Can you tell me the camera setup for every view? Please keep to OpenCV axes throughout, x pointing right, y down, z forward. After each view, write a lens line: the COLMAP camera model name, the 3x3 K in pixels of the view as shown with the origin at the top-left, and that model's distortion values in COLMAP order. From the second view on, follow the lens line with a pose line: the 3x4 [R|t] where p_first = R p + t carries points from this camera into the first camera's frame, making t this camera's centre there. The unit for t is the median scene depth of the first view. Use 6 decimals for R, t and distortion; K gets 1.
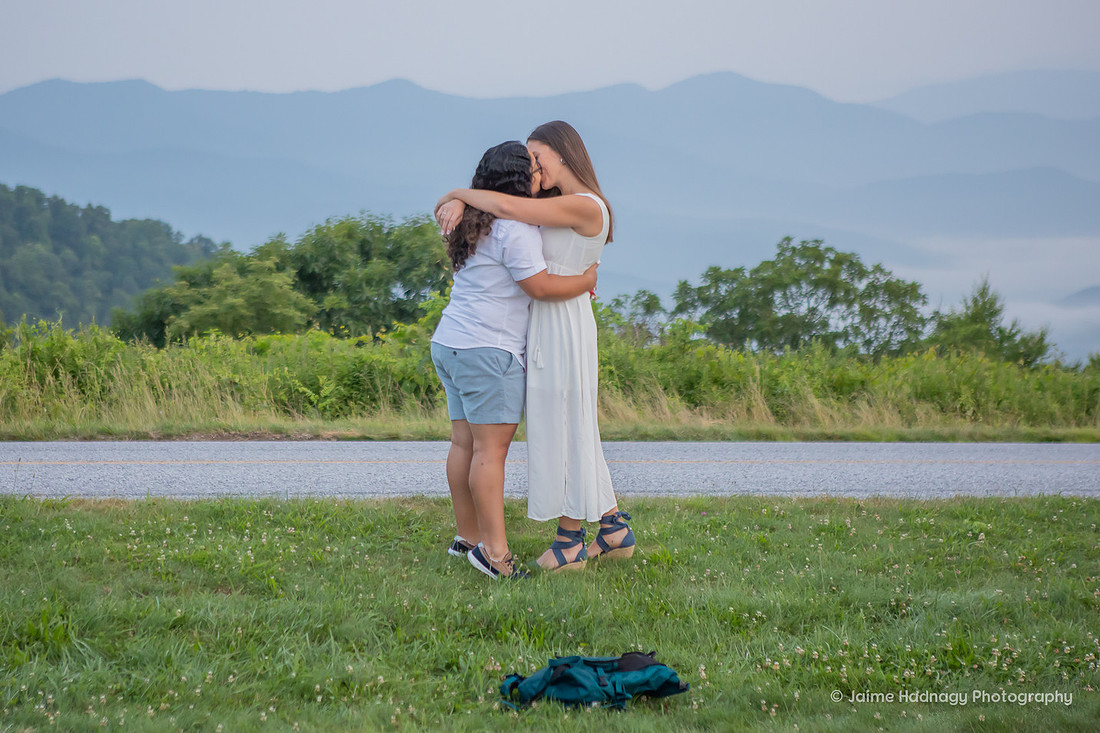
lens RADIAL K [[2206.5, 0, 549.9], [0, 2206.5, 319.0], [0, 0, 1]] dist [0.141815, 0.000000]
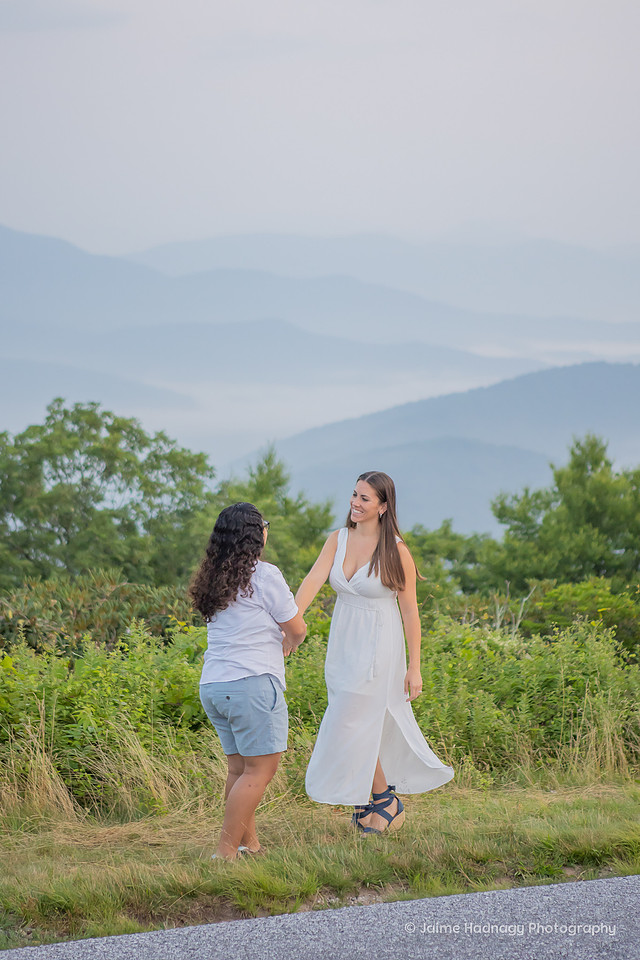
lens RADIAL K [[1933.2, 0, 257.4], [0, 1933.2, 397.9], [0, 0, 1]] dist [0.177163, 0.000000]
pose [[0.976089, 0.018630, 0.216573, 0.019316], [-0.013530, 0.999596, -0.025007, -0.019386], [-0.216951, 0.021479, 0.975946, 0.243943]]
